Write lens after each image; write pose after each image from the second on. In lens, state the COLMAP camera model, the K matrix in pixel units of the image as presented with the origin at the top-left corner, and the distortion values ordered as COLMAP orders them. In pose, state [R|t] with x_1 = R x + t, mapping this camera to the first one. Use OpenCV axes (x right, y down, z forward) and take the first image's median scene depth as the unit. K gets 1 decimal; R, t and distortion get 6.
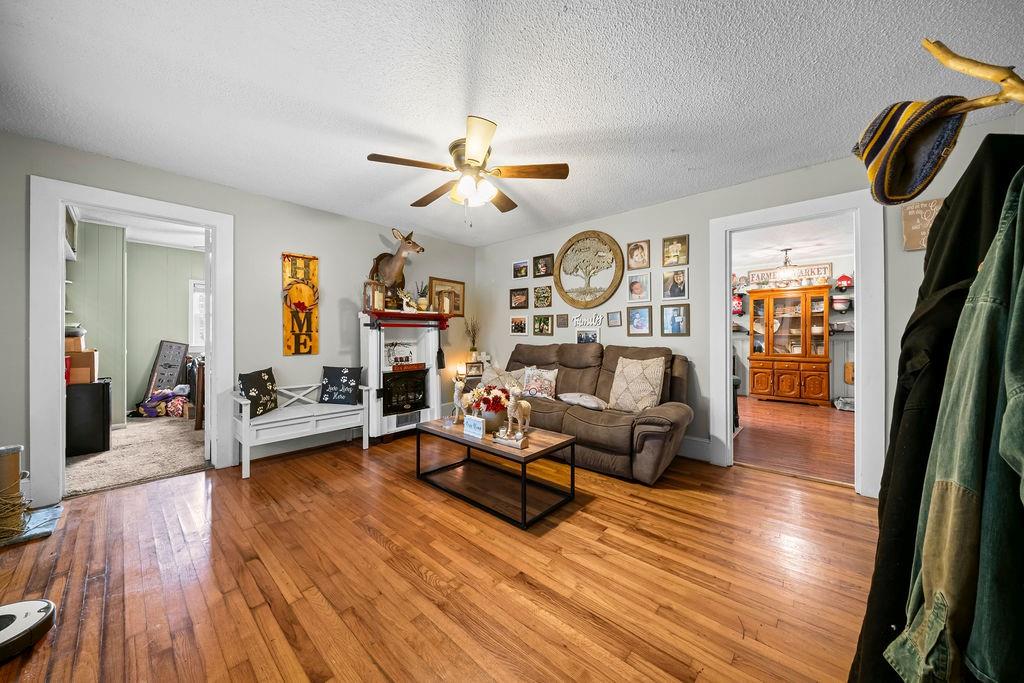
lens RADIAL K [[348.5, 0, 512.4], [0, 348.5, 335.0], [0, 0, 1]] dist [-0.006591, 0.001241]
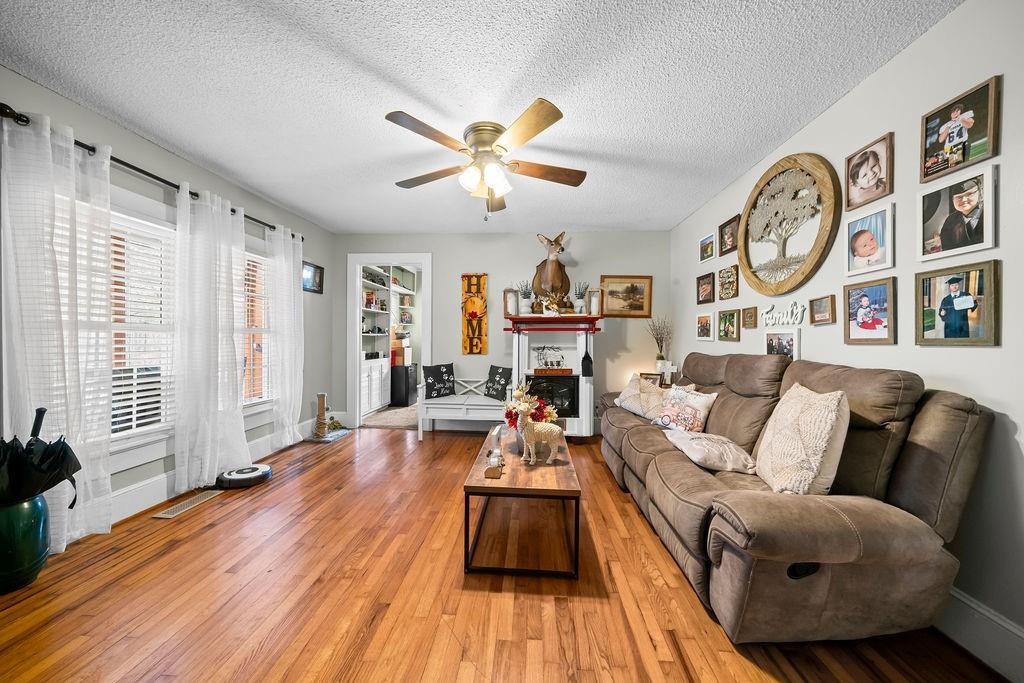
lens RADIAL K [[348.5, 0, 513.8], [0, 348.5, 339.9], [0, 0, 1]] dist [-0.006591, 0.001241]
pose [[0.623475, 0.008098, -0.781801, 0.435110], [-0.006658, 0.999965, 0.005048, -0.001733], [0.781815, 0.002058, 0.623507, 0.329013]]
